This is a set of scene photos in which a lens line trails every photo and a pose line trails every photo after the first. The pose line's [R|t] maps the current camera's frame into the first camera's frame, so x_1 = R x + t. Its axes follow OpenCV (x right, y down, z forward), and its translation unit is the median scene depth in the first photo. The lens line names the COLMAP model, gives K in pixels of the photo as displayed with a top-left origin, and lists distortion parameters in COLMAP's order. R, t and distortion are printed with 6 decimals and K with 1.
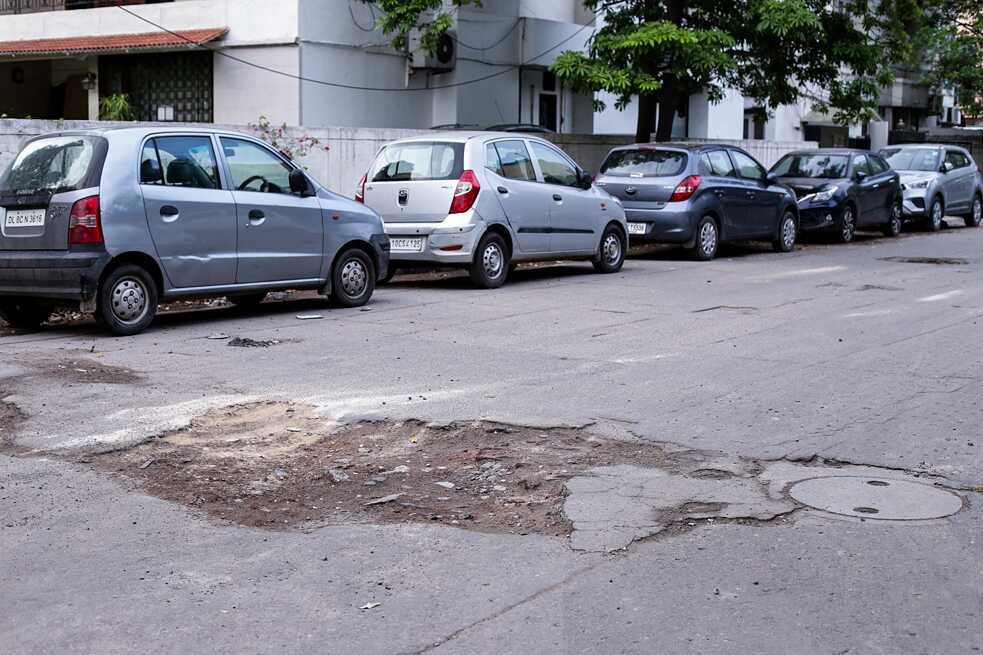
lens RADIAL K [[1456.9, 0, 491.5], [0, 1456.9, 327.5], [0, 0, 1]] dist [-0.127160, 0.030605]
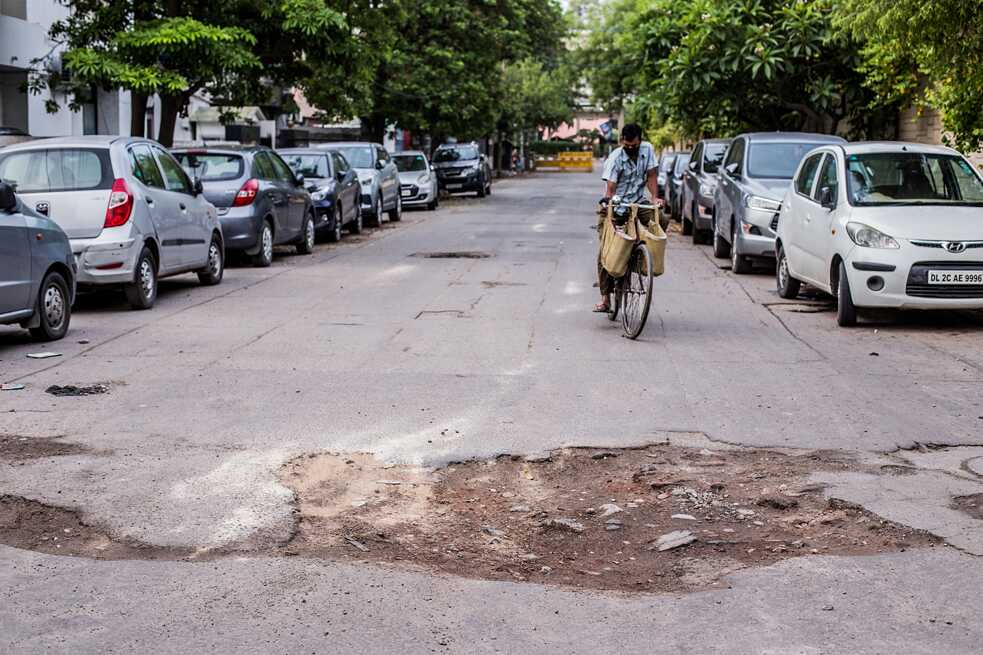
lens RADIAL K [[1456.9, 0, 491.5], [0, 1456.9, 327.5], [0, 0, 1]] dist [-0.127160, 0.030605]
pose [[0.858743, -0.069648, 0.507651, -0.239824], [0.069202, 0.997407, 0.019778, -0.016003], [-0.507712, 0.018146, 0.861336, 0.103380]]
